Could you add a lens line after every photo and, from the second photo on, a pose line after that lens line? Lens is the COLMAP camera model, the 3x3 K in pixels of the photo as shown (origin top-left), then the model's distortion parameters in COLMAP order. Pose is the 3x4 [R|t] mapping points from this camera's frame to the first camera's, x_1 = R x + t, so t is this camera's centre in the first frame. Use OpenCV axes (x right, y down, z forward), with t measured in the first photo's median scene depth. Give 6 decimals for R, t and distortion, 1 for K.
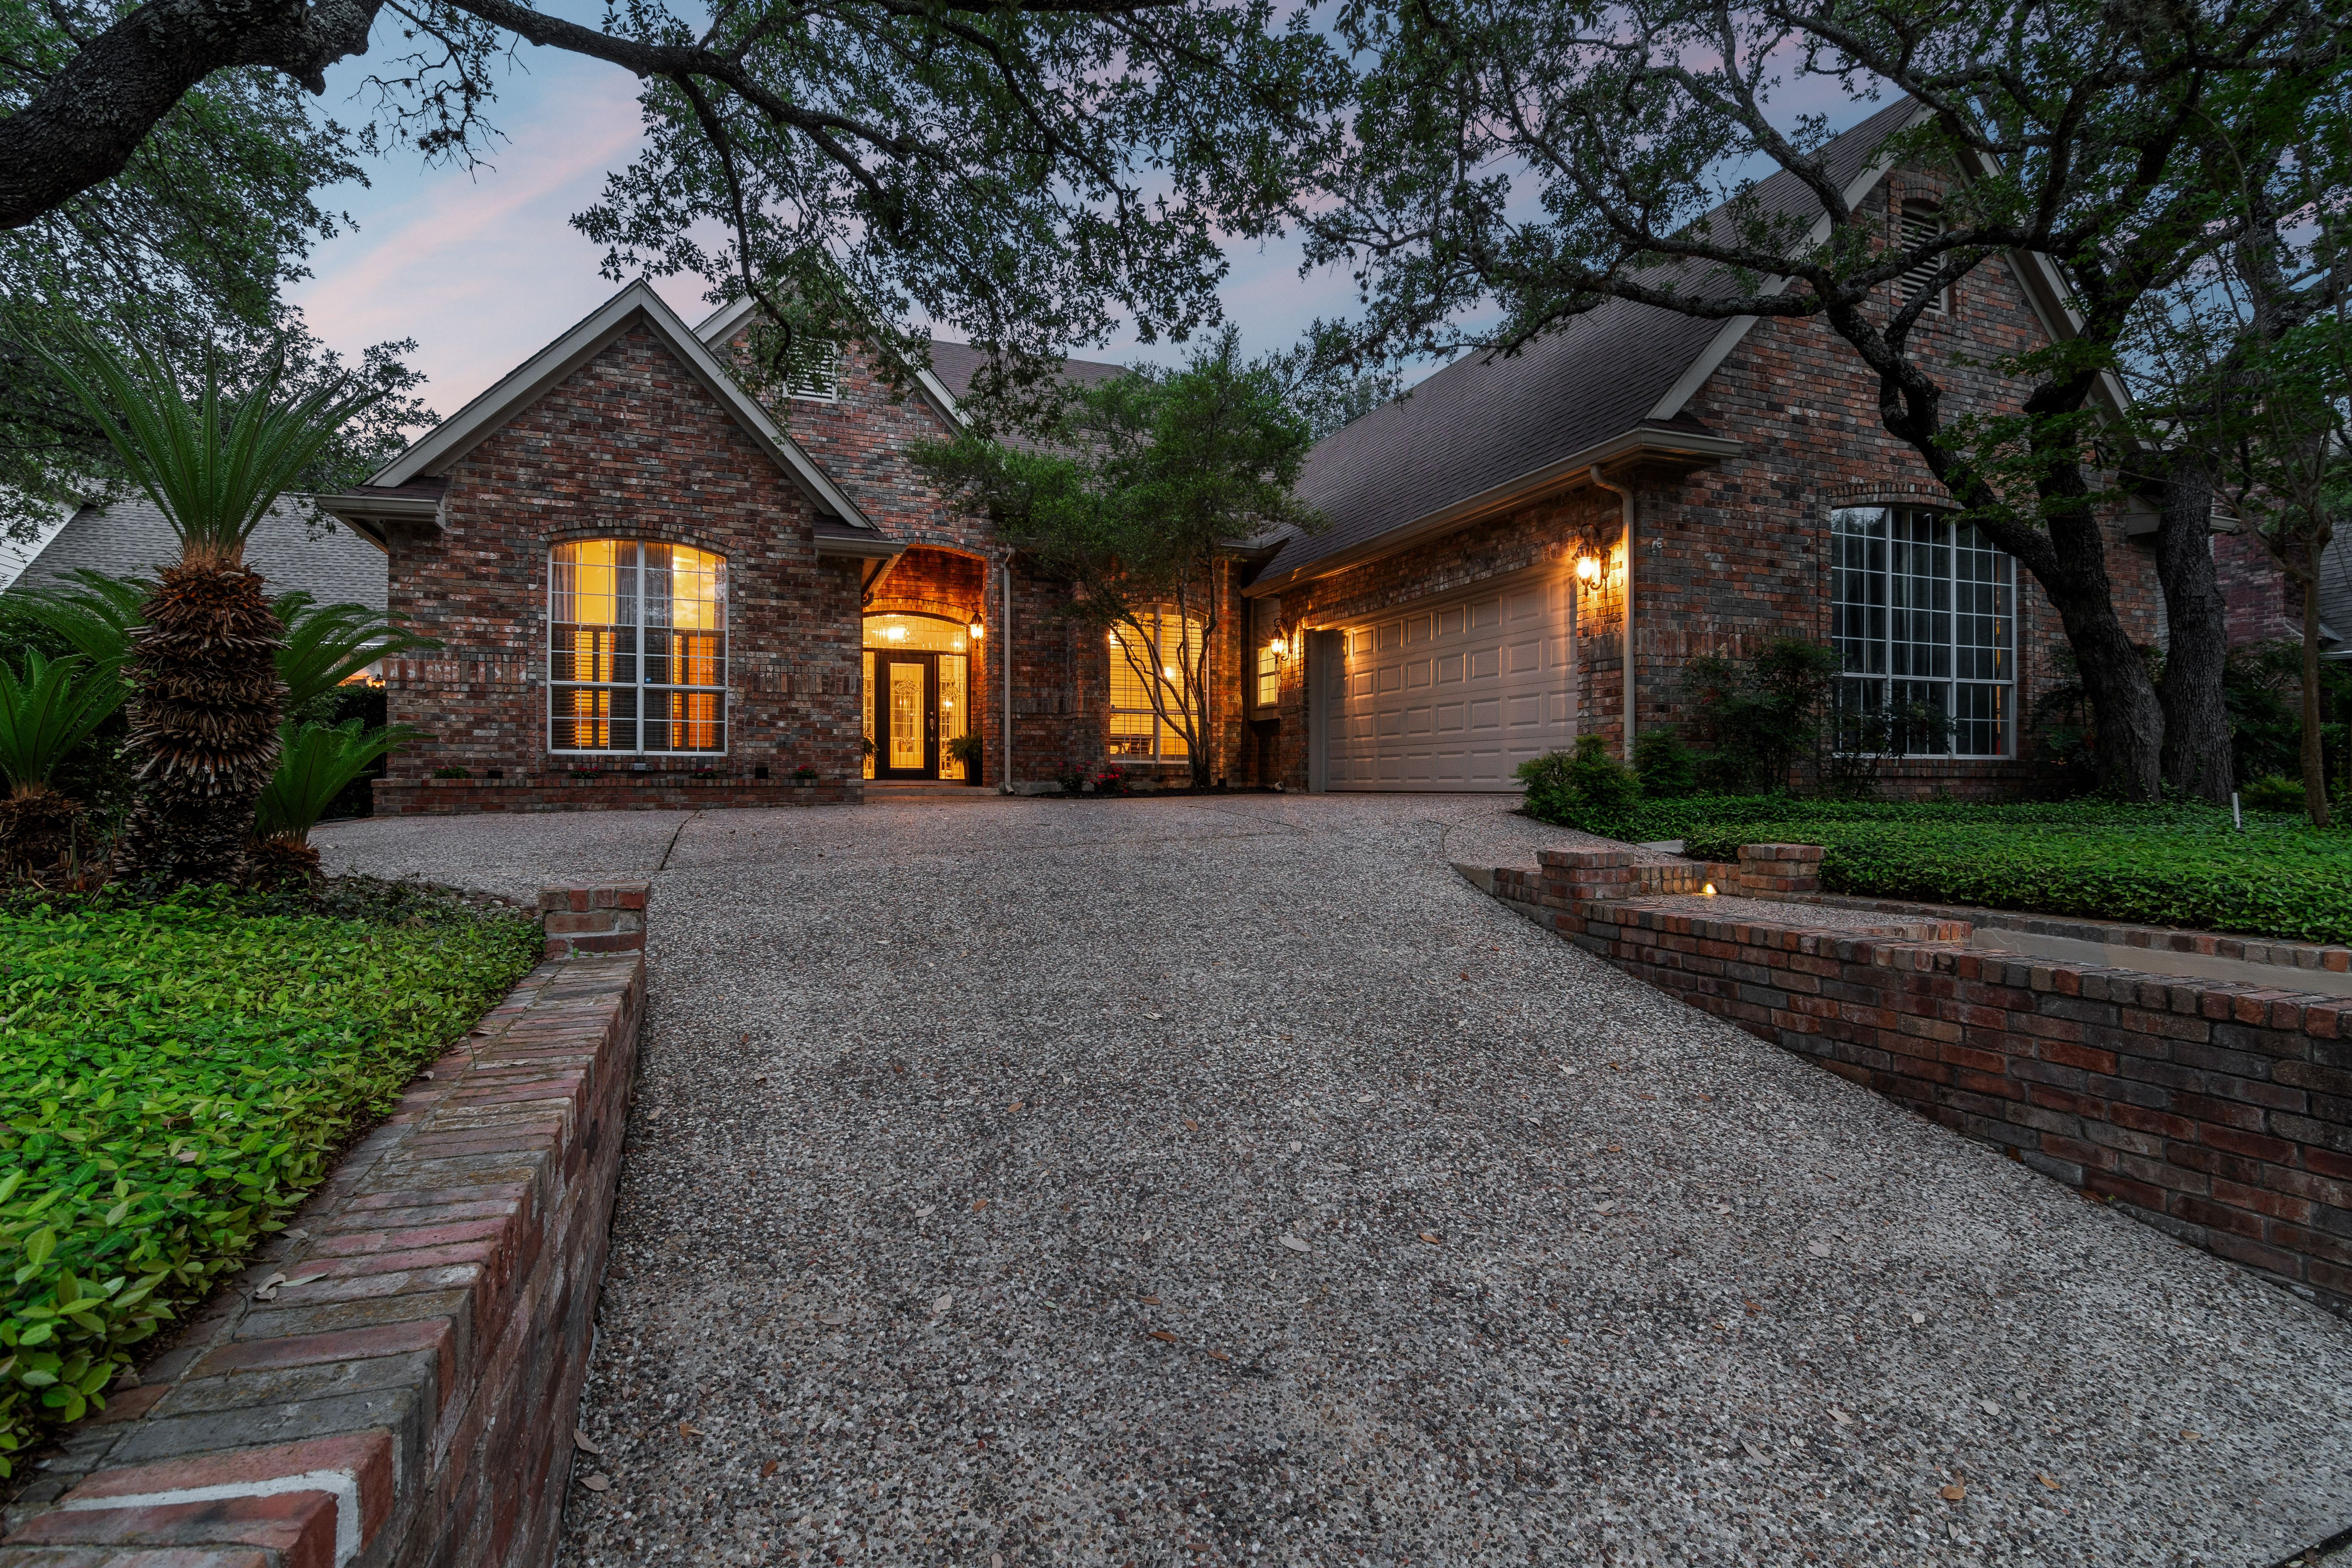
lens RADIAL K [[1145.8, 0, 1191.0], [0, 1145.8, 782.0], [0, 0, 1]] dist [-0.007867, -0.004637]
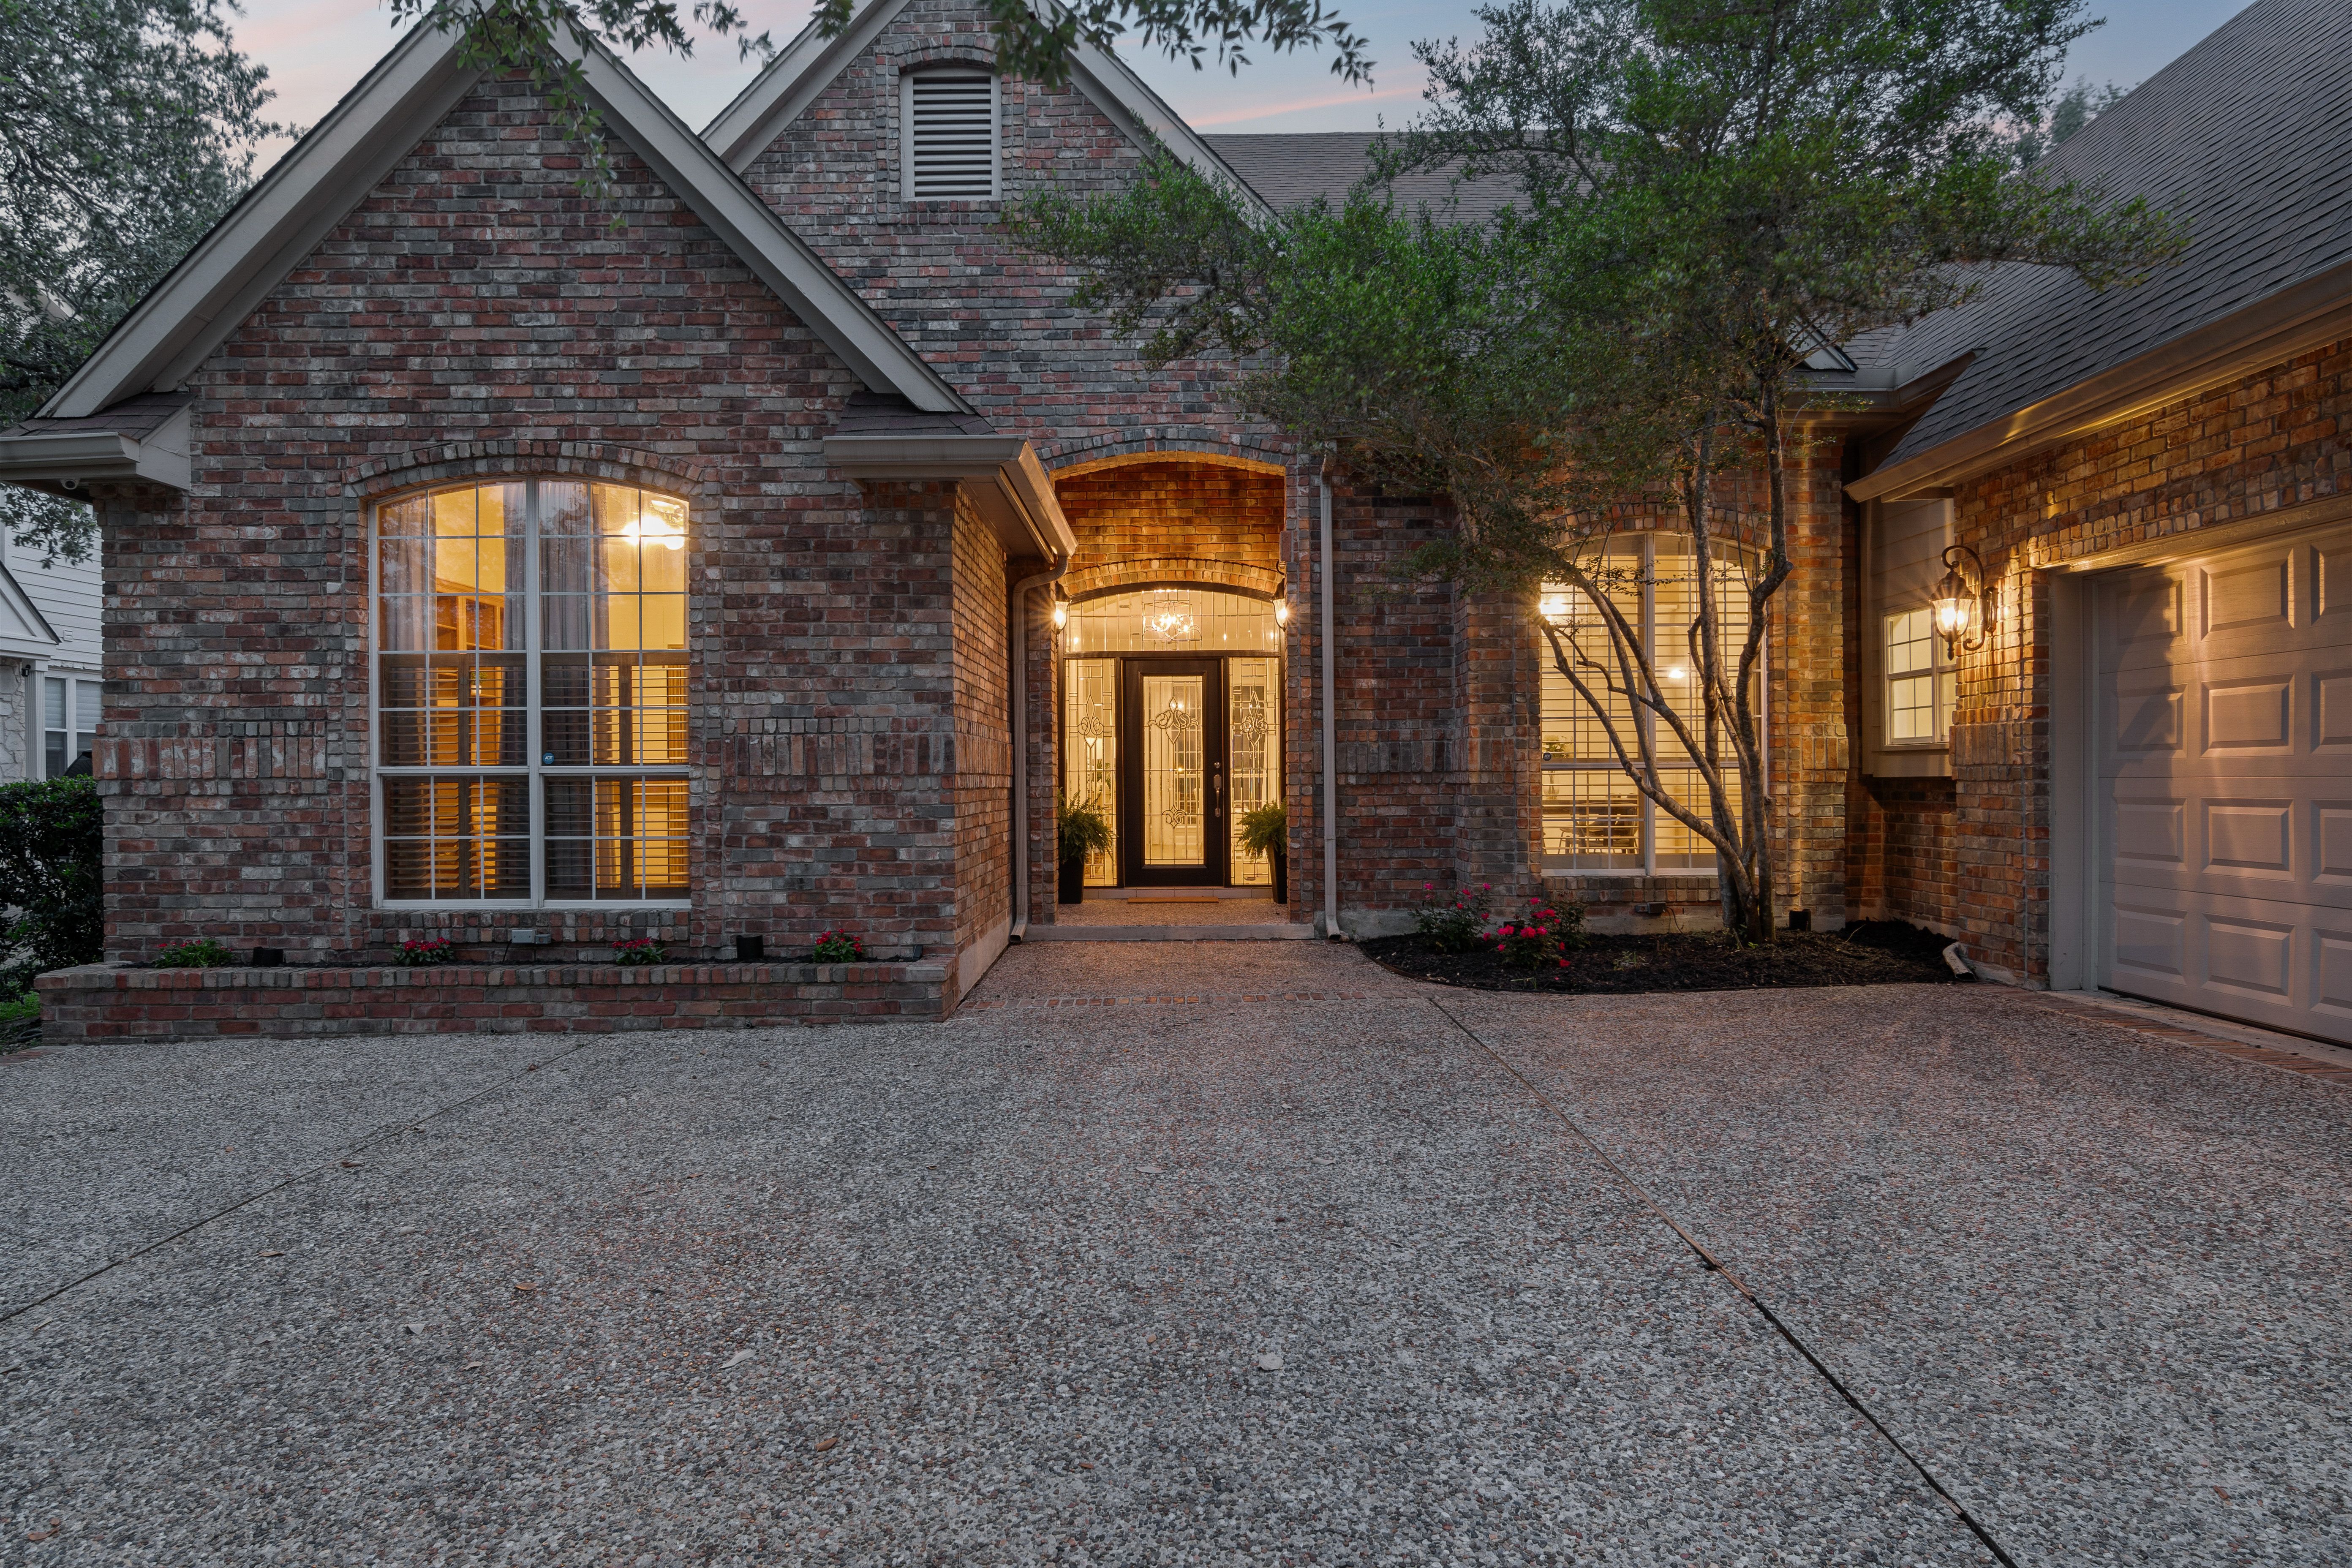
lens RADIAL K [[1374.9, 0, 1168.7], [0, 1374.9, 780.4], [0, 0, 1]] dist [-0.001967, -0.004725]
pose [[0.924414, -0.007302, -0.381321, 0.005442], [0.009753, 0.999942, 0.004495, -0.079877], [0.381267, -0.007875, 0.924432, 0.548072]]
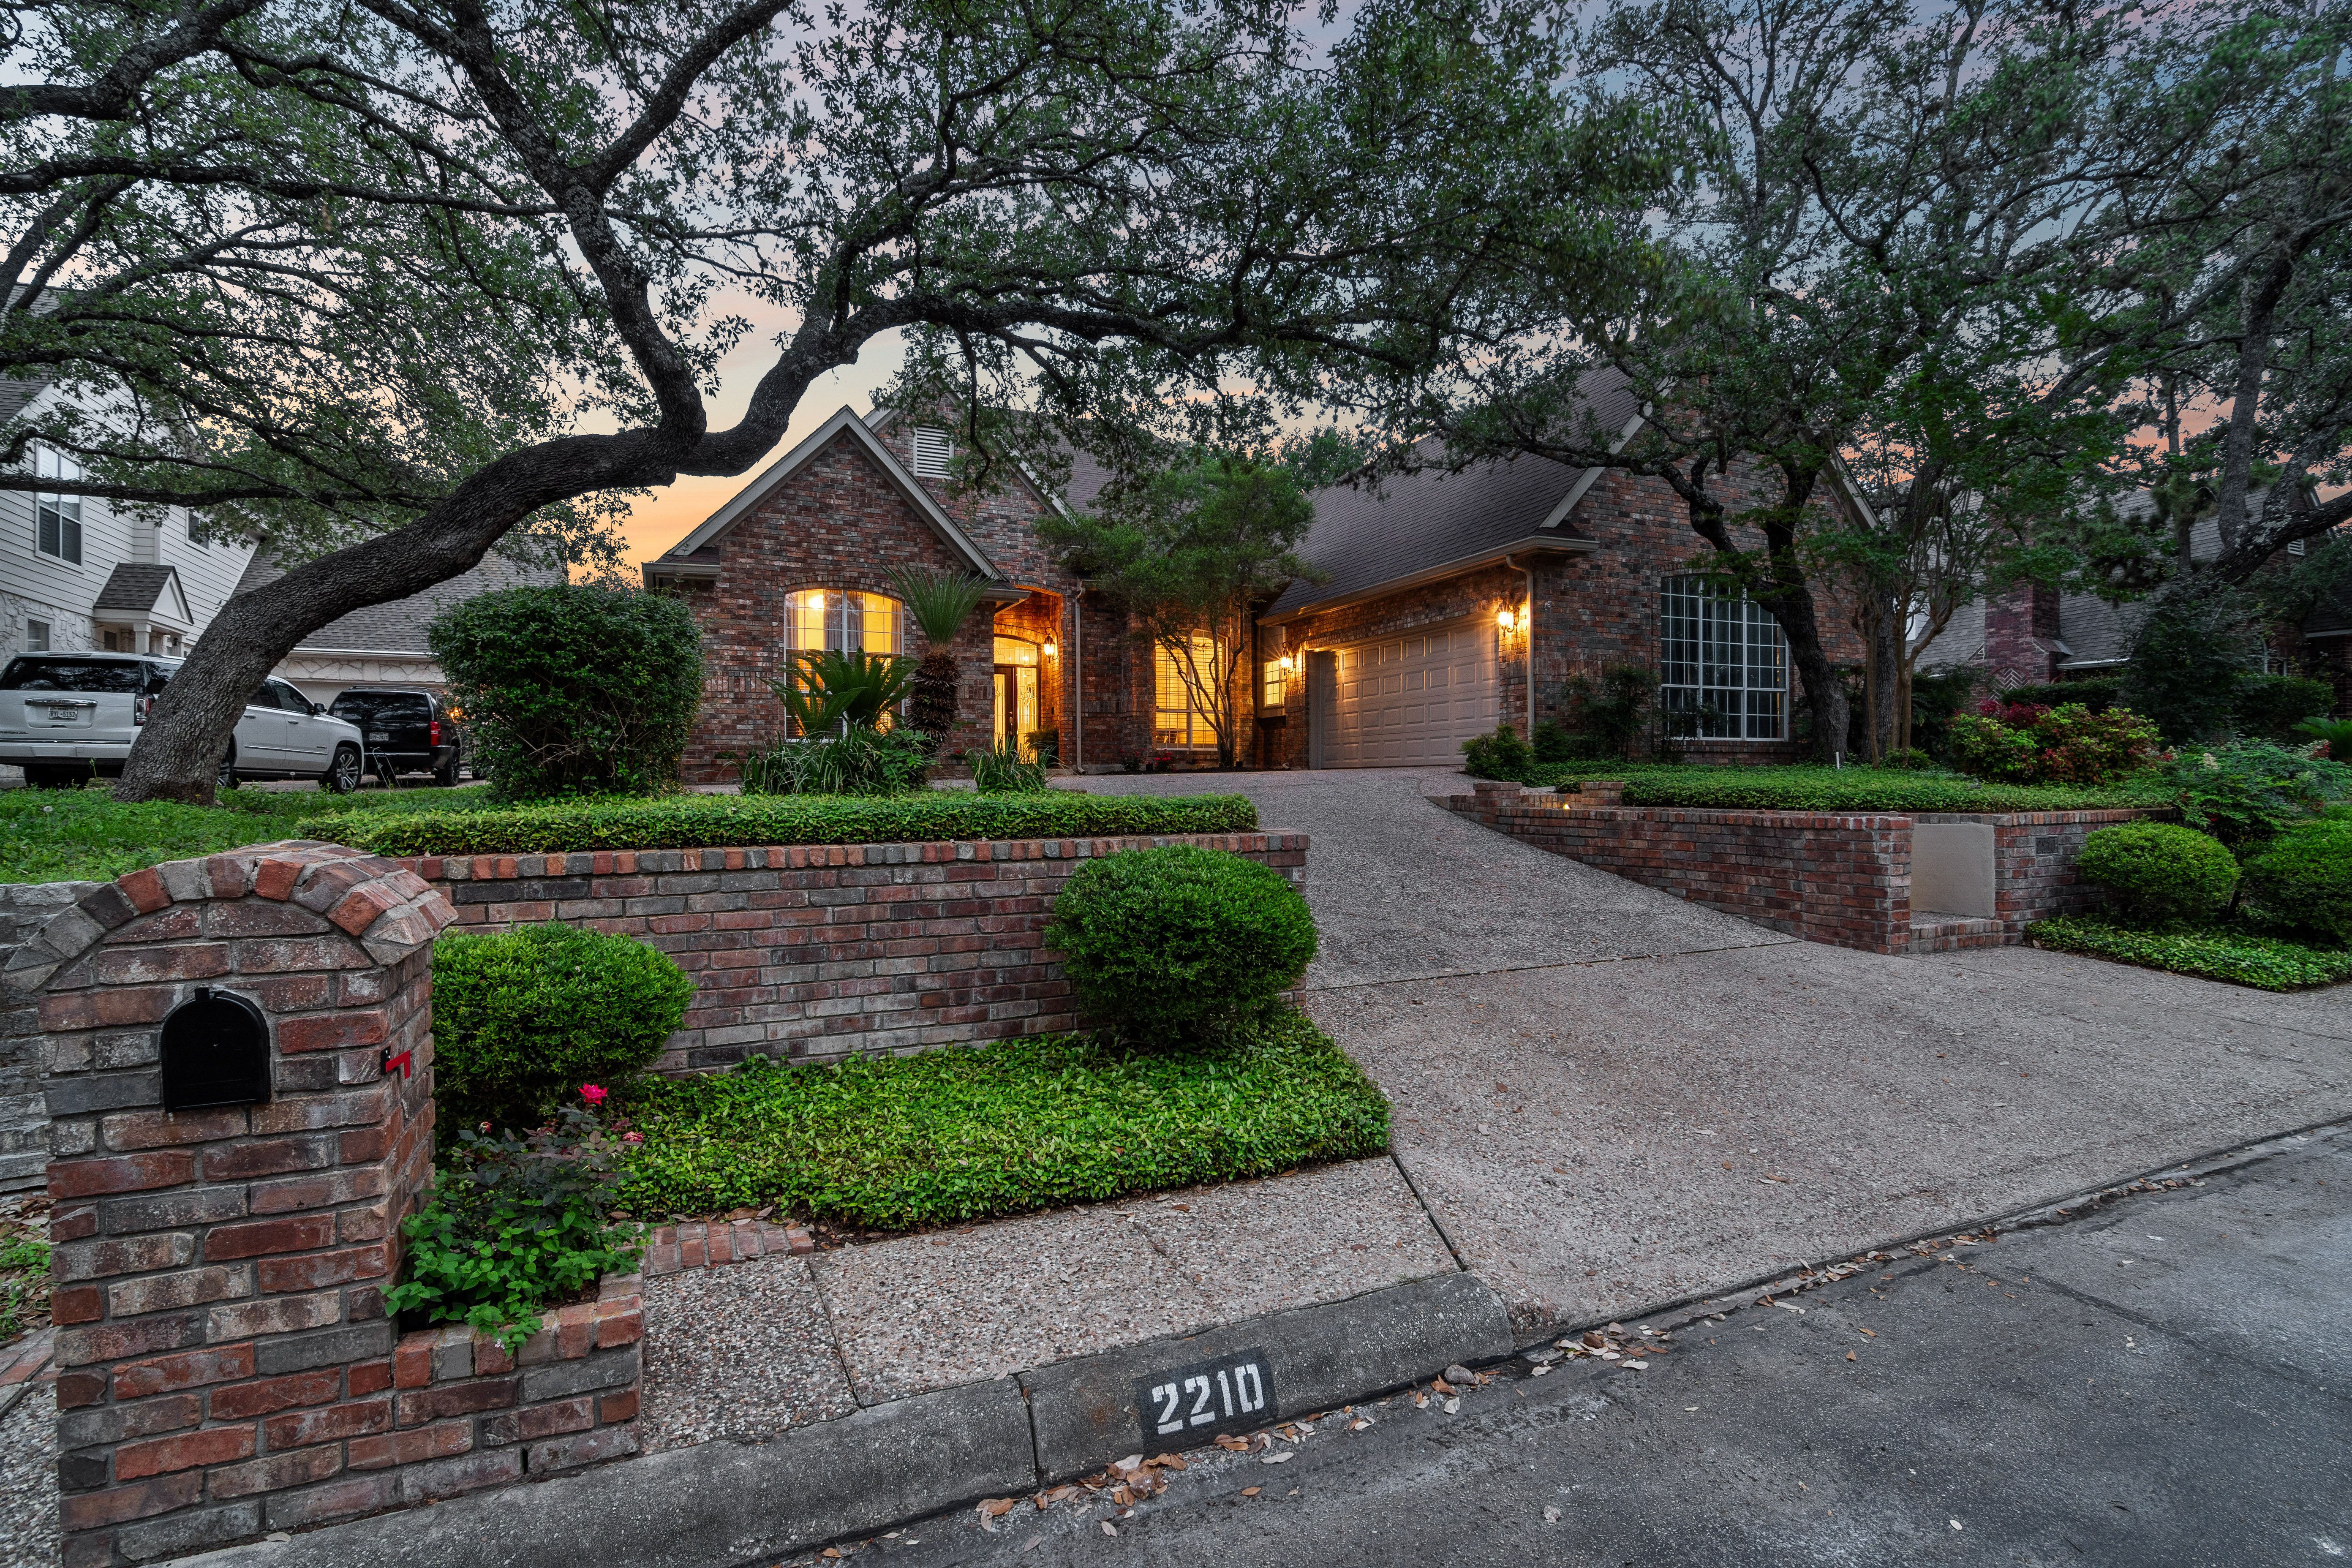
lens RADIAL K [[1145.8, 0, 1191.3], [0, 1145.8, 796.7], [0, 0, 1]] dist [-0.007867, -0.004637]
pose [[0.998750, -0.006419, 0.049571, -0.126750], [0.005746, 0.999890, 0.013706, 0.025913], [-0.049653, -0.013404, 0.998677, -0.429324]]
